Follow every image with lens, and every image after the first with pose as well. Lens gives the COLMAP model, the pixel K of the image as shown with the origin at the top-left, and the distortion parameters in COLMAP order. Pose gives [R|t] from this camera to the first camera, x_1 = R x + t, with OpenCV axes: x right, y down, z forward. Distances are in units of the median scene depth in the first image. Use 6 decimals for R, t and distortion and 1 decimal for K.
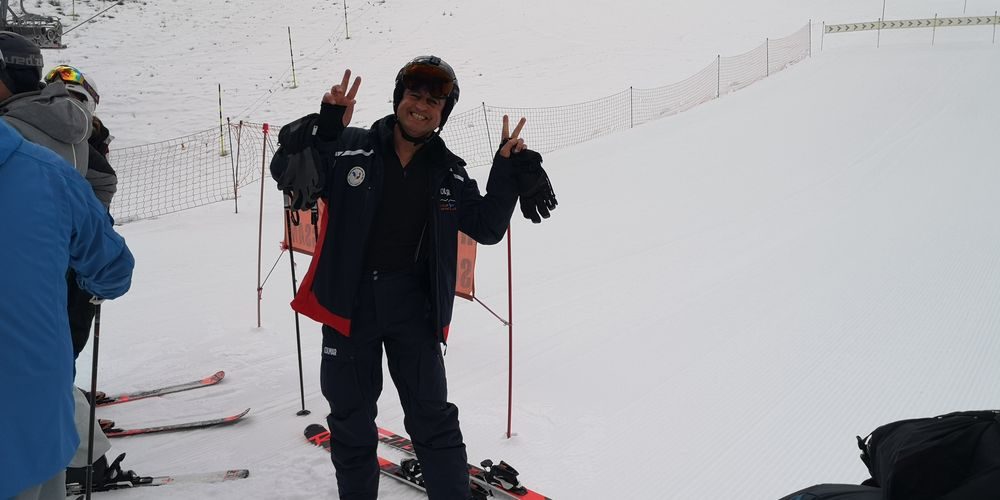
lens RADIAL K [[774.3, 0, 499.5], [0, 774.3, 248.3], [0, 0, 1]] dist [0.083822, -0.076424]
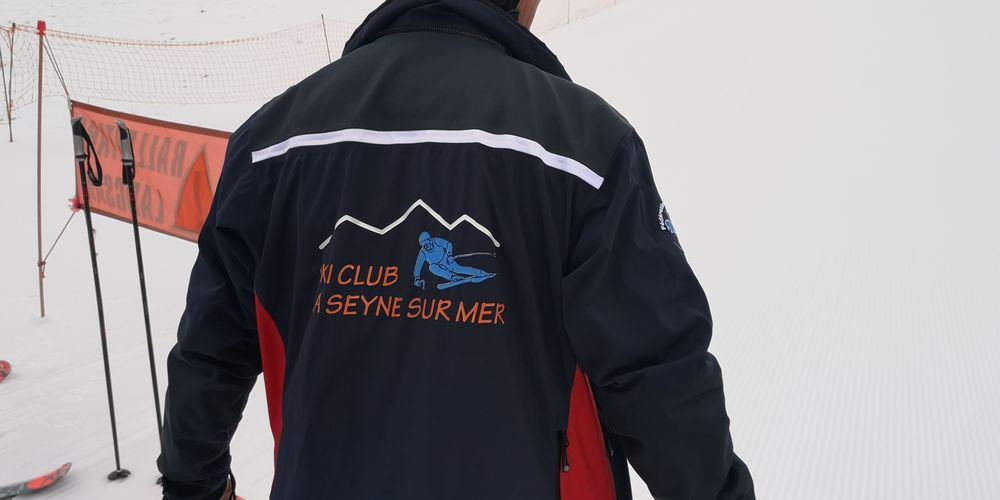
lens RADIAL K [[812.1, 0, 500.0], [0, 812.1, 250.0], [0, 0, 1]] dist [0.096075, -0.196912]
pose [[0.978769, -0.008205, 0.204803, -0.060111], [-0.009369, 0.996363, 0.084688, -0.027934], [-0.204753, -0.084809, 0.975133, 0.215313]]
